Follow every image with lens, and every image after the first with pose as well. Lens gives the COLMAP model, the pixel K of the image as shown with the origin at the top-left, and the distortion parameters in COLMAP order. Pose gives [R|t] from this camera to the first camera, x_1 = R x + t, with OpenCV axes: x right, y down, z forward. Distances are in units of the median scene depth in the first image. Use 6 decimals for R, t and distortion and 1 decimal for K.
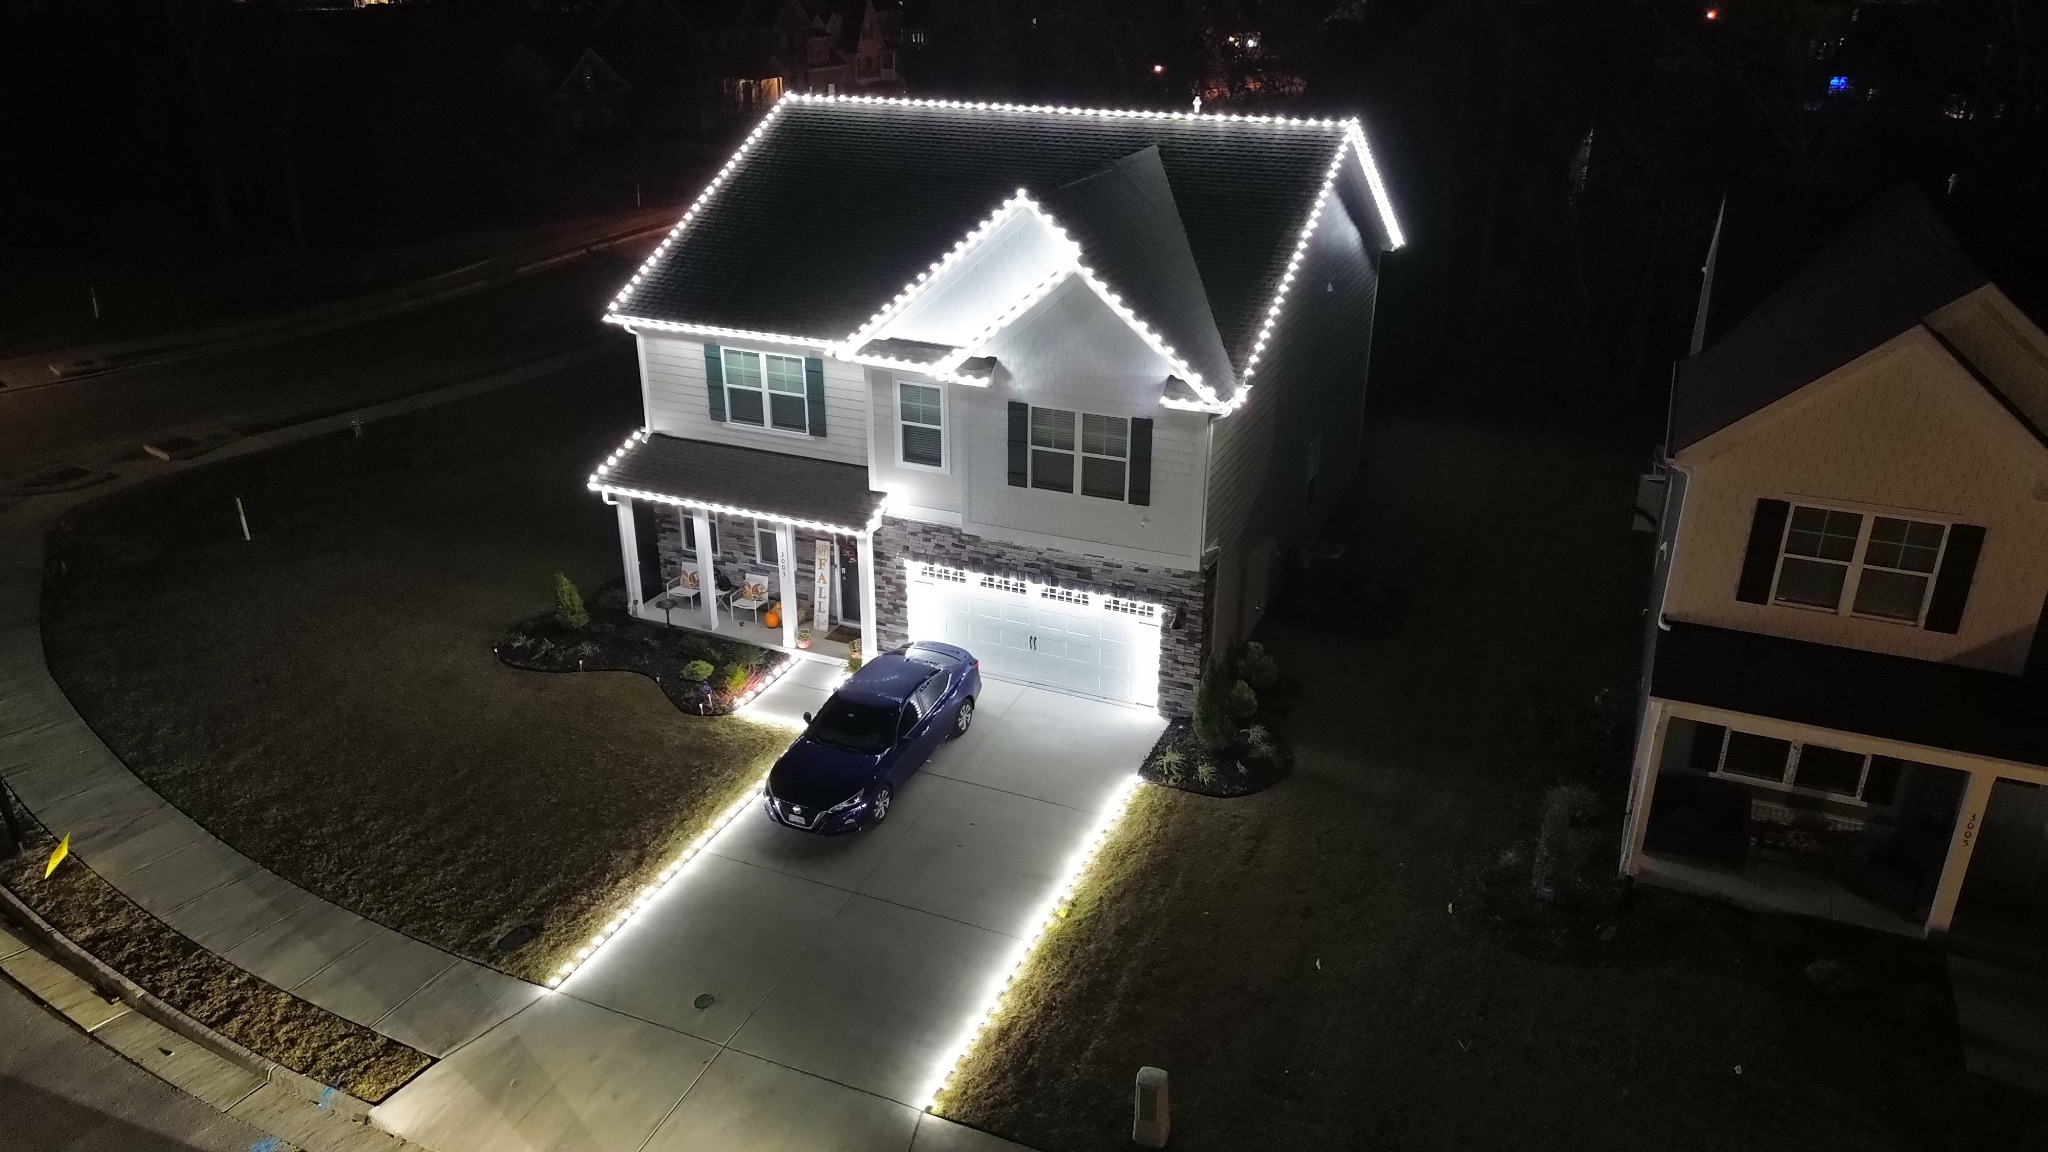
lens RADIAL K [[1424.6, 0, 1024.0], [0, 1424.6, 576.0], [0, 0, 1]] dist [0.093342, -0.103281]
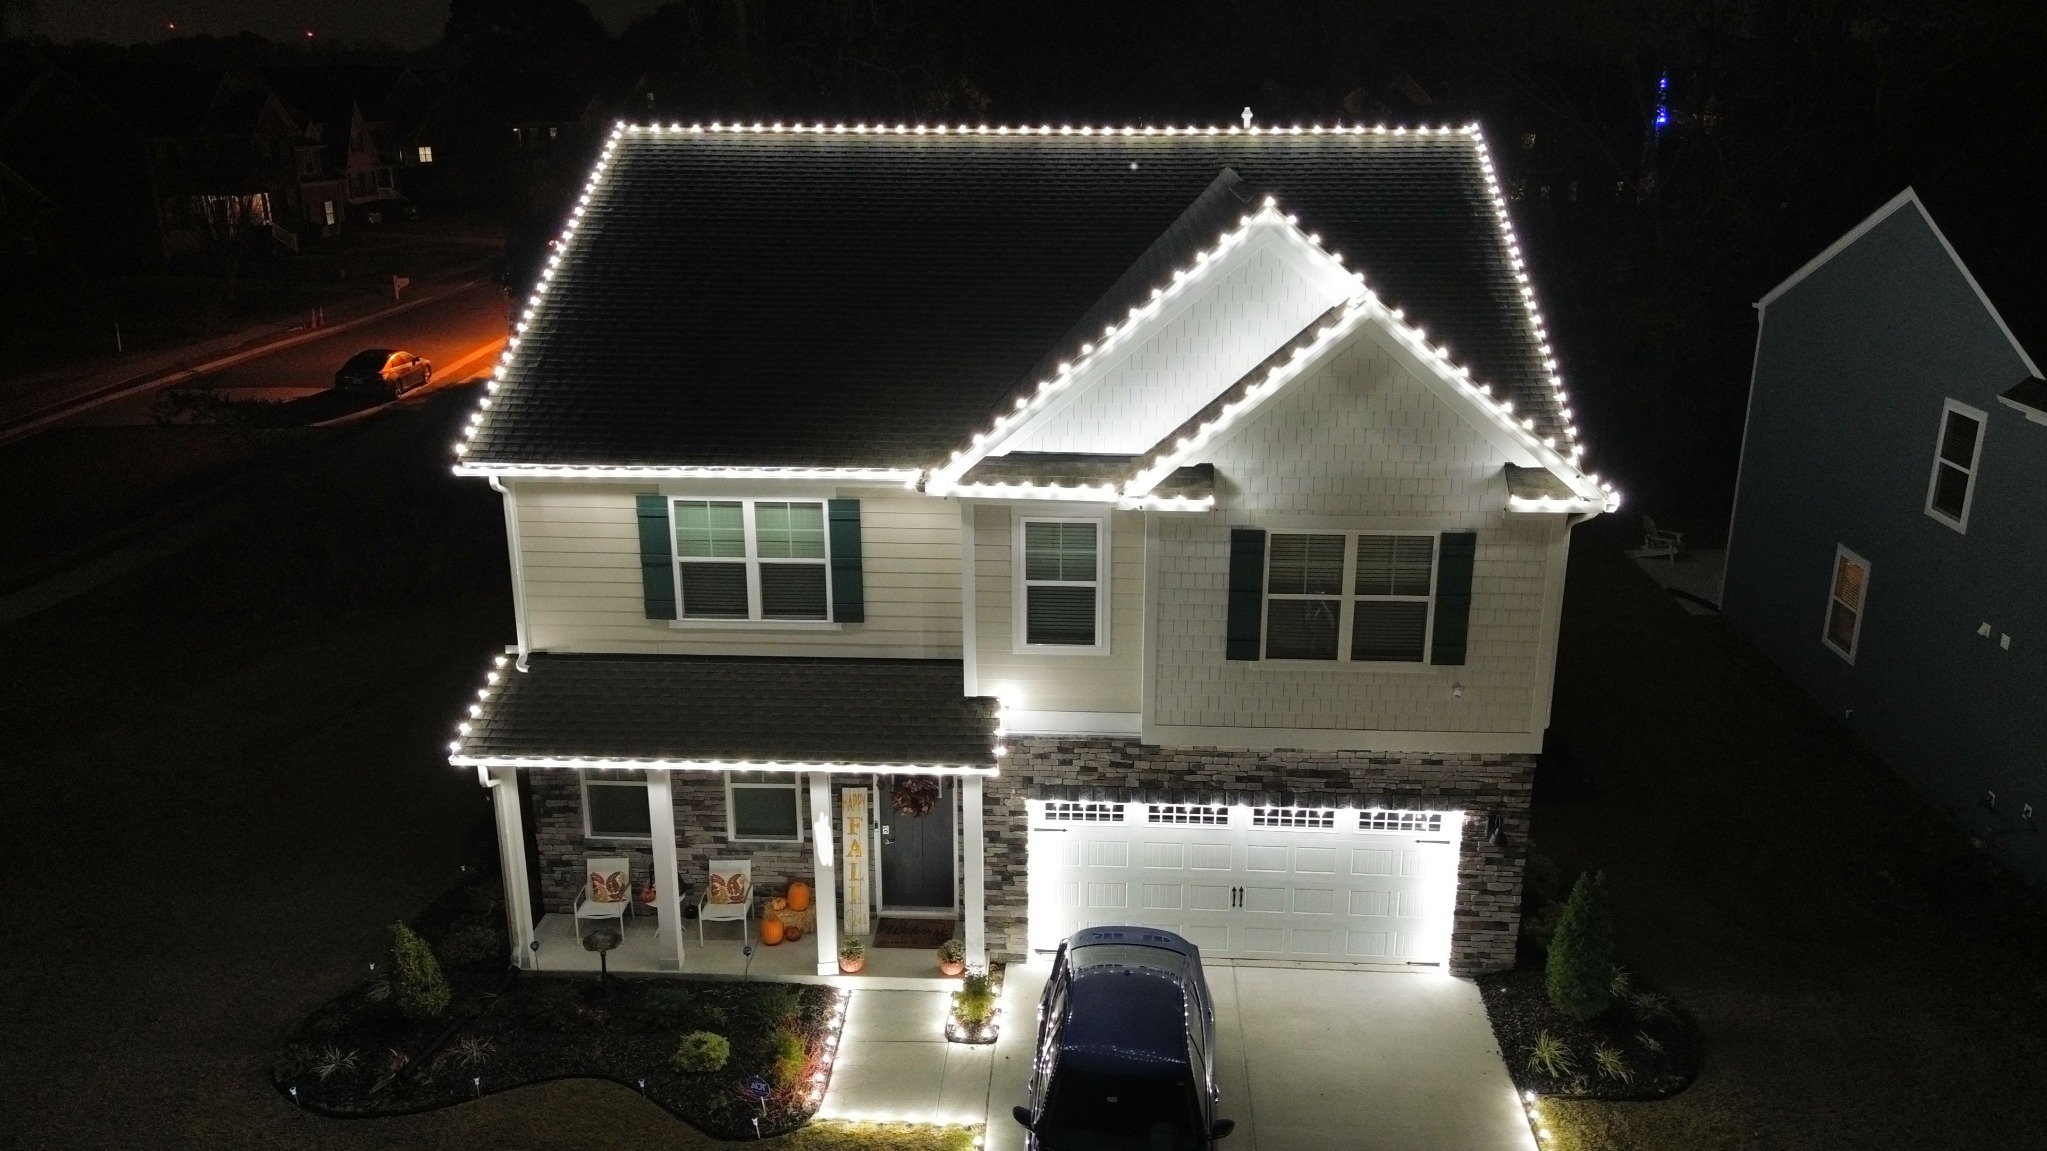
lens RADIAL K [[1494.8, 0, 1045.1], [0, 1494.8, 554.4], [0, 0, 1]] dist [0.078530, -0.065524]
pose [[0.935922, -0.108521, 0.335072, -0.291935], [0.143586, 0.986265, -0.081641, -0.064388], [-0.321610, 0.124521, 0.938649, 0.372559]]
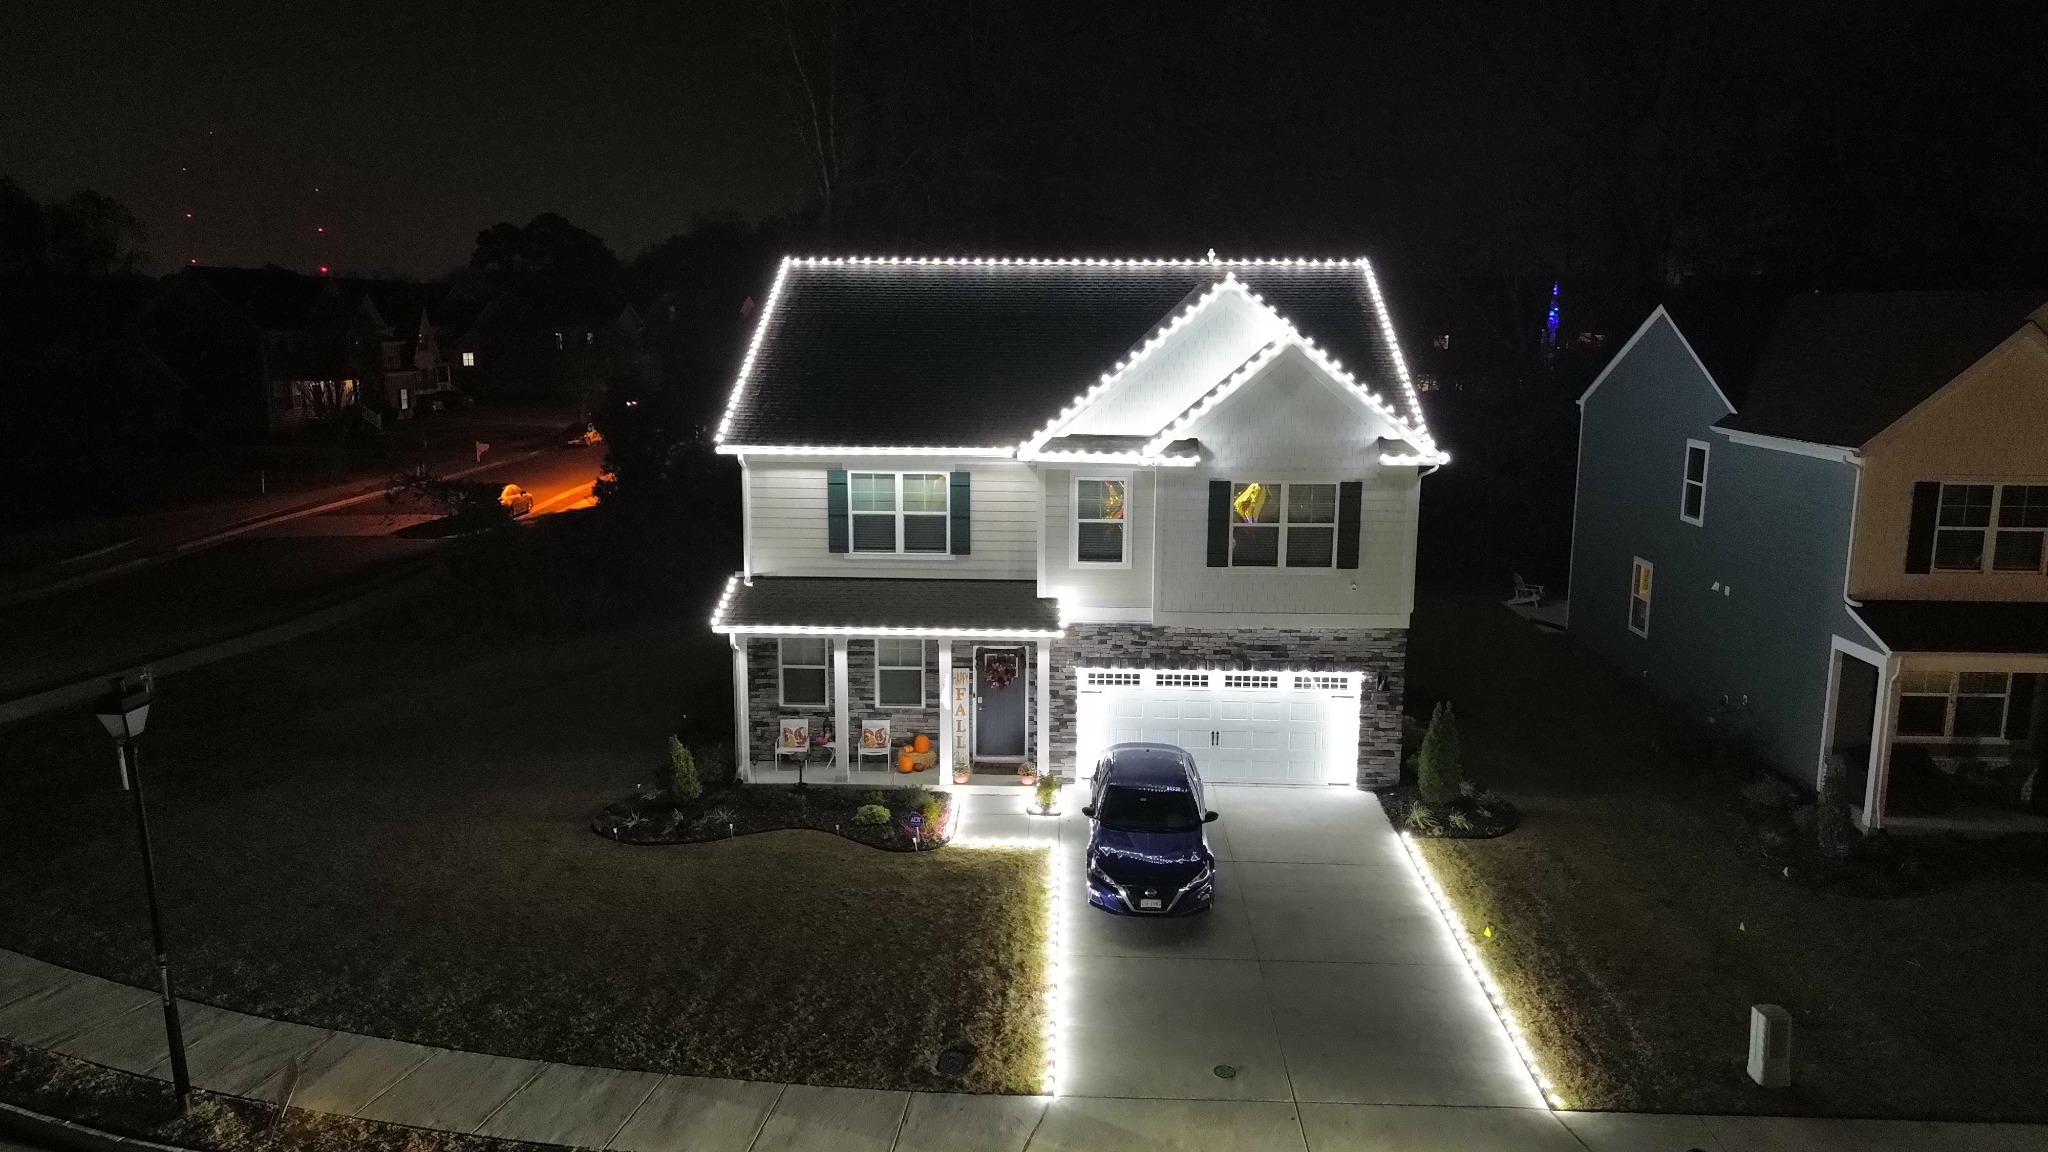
lens RADIAL K [[1424.6, 0, 1024.0], [0, 1424.6, 576.0], [0, 0, 1]] dist [0.093342, -0.103281]
pose [[0.932366, -0.065355, 0.355558, -0.465082], [0.143757, 0.969444, -0.198775, 0.117063], [-0.331703, 0.236445, 0.913273, 0.121905]]
